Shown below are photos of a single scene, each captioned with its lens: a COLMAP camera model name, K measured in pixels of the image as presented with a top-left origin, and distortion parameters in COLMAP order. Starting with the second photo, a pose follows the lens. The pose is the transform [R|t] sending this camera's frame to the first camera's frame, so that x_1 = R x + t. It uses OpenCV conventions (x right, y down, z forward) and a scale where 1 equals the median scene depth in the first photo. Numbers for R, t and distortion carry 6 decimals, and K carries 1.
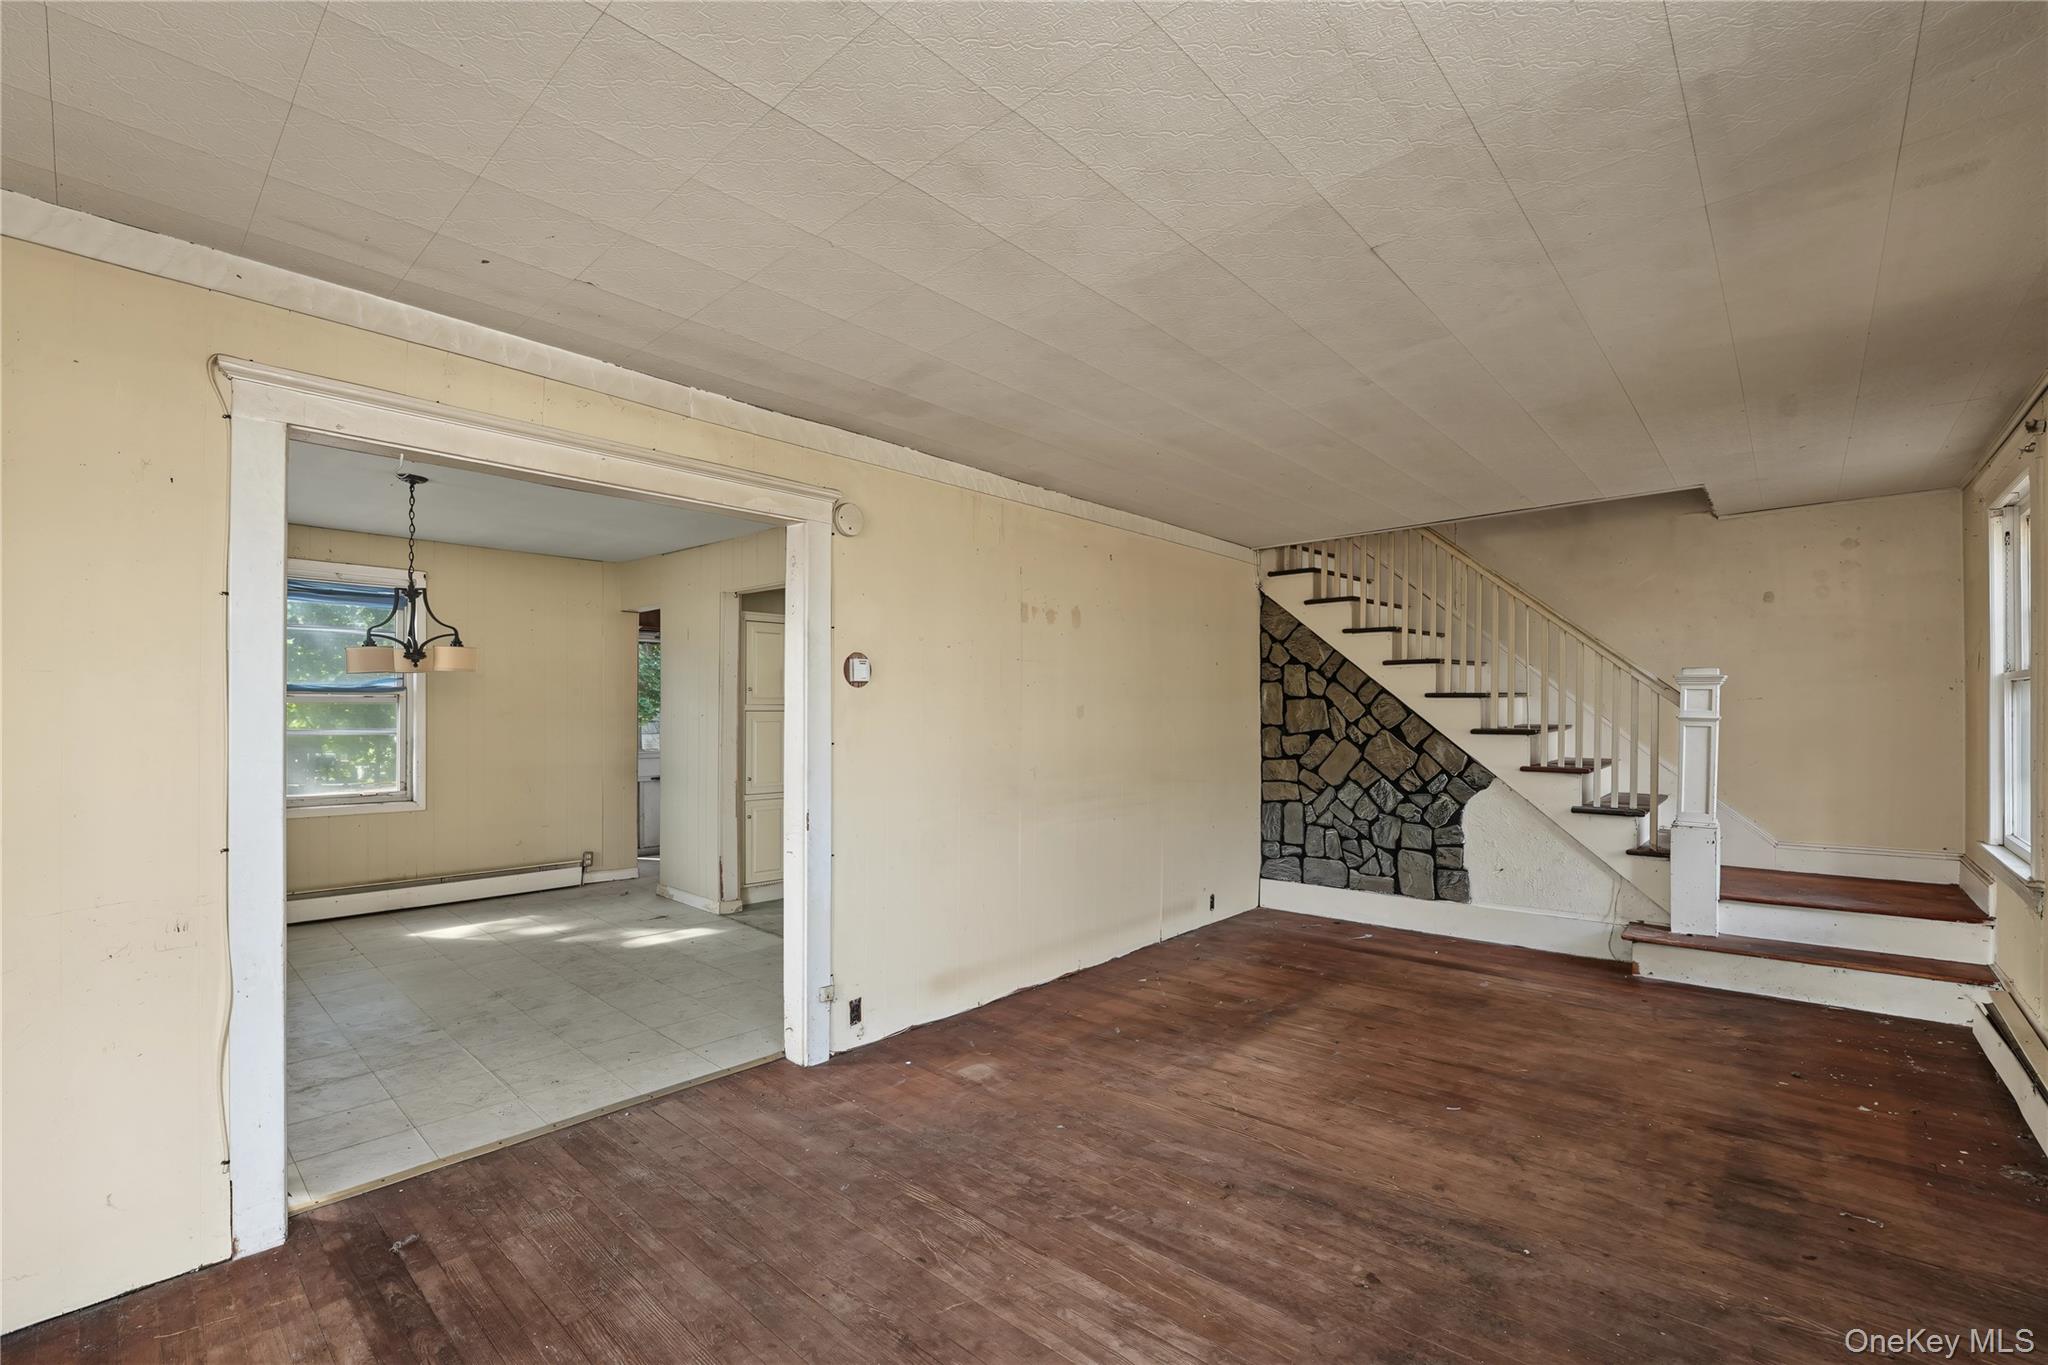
lens RADIAL K [[867.9, 0, 1002.2], [0, 867.9, 705.0], [0, 0, 1]] dist [-0.028485, 0.000130]
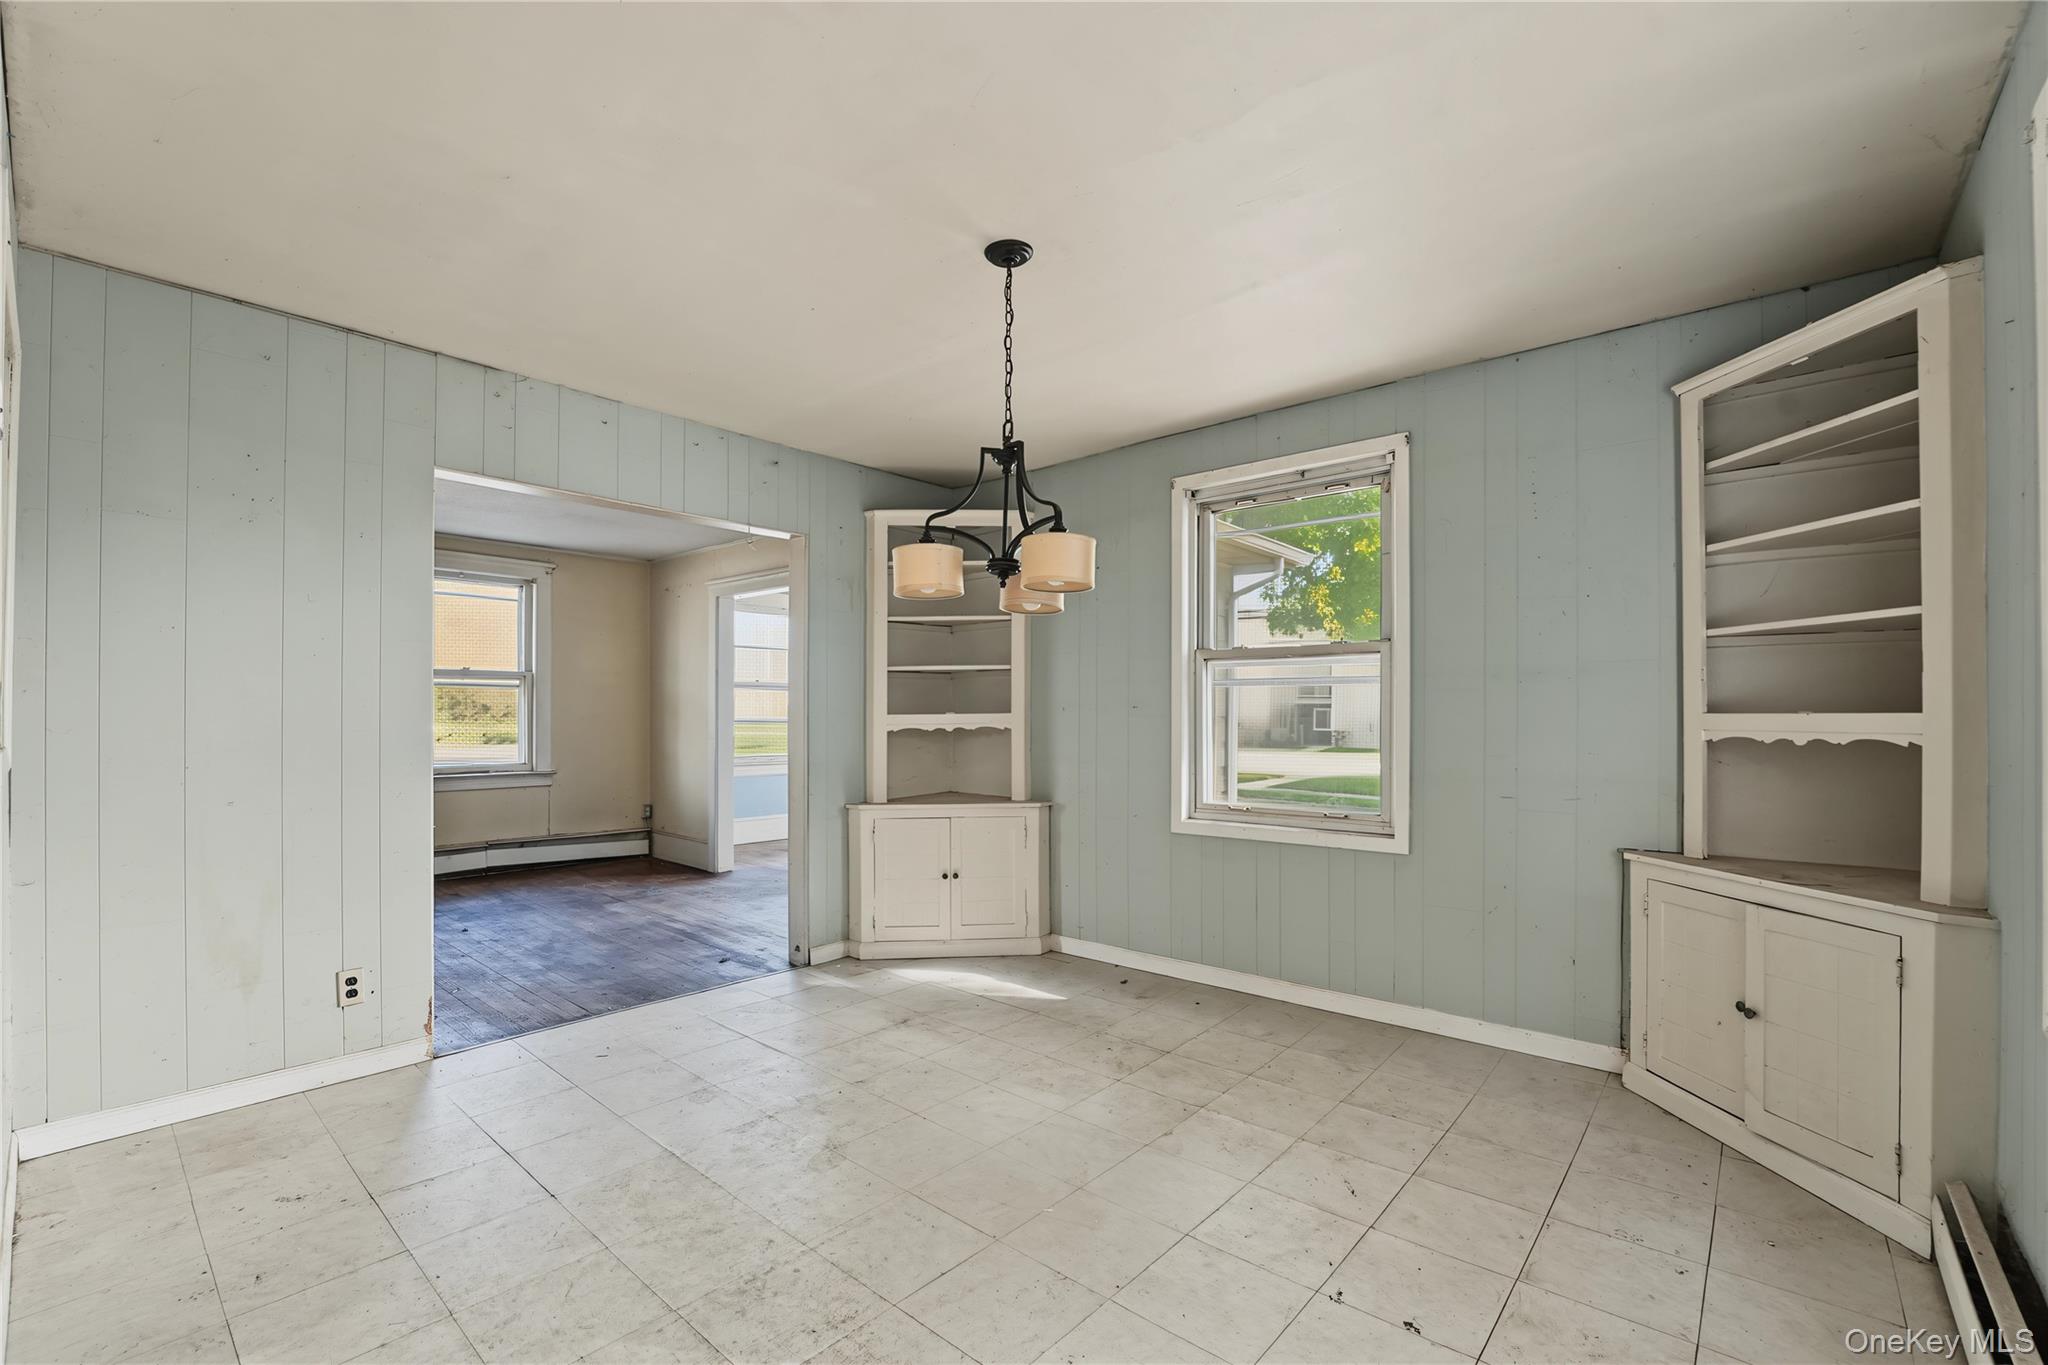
lens RADIAL K [[867.4, 0, 1011.7], [0, 867.4, 715.4], [0, 0, 1]] dist [-0.021226, 0.000749]
pose [[-0.999512, -0.004773, -0.030885, -0.542829], [-0.004638, 0.999979, -0.004440, 0.032639], [0.030906, -0.004295, -0.999513, 1.256226]]
